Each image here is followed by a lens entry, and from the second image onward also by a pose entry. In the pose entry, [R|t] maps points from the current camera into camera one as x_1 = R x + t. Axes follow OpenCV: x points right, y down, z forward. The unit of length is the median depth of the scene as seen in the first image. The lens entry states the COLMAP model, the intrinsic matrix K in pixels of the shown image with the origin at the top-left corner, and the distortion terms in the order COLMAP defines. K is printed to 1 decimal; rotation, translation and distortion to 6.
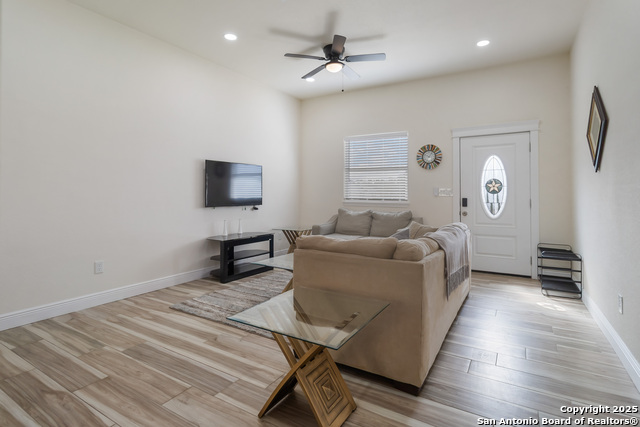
lens RADIAL K [[324.9, 0, 323.7], [0, 324.9, 193.2], [0, 0, 1]] dist [-0.002083, -0.000381]
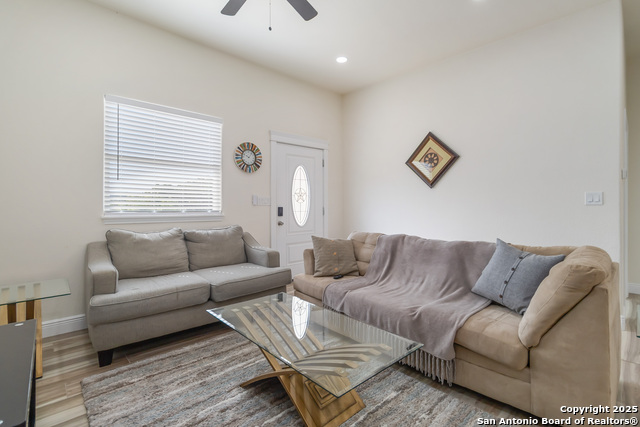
lens RADIAL K [[304.7, 0, 323.9], [0, 304.7, 204.5], [0, 0, 1]] dist [0.002110, 0.000838]
pose [[0.259442, -0.002961, 0.965754, -0.378307], [-0.001766, 0.999992, 0.003540, 0.003772], [-0.965757, -0.002624, 0.259435, 0.633710]]
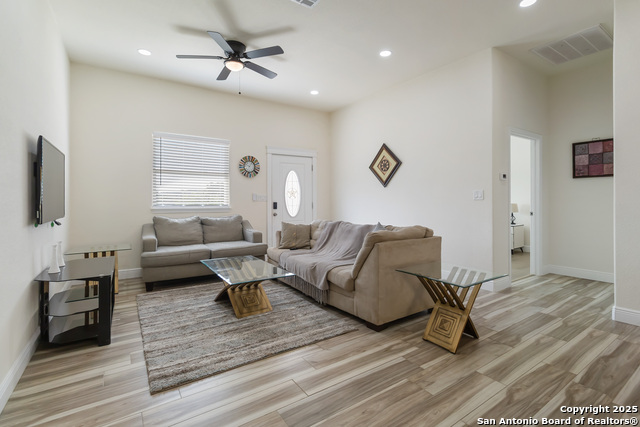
lens RADIAL K [[305.9, 0, 323.8], [0, 305.9, 198.9], [0, 0, 1]] dist [0.001618, 0.000443]
pose [[0.413816, -0.000892, 0.910360, -0.560902], [0.002318, 0.999997, -0.000073, 0.002169], [-0.910358, 0.002140, 0.413817, 0.325674]]
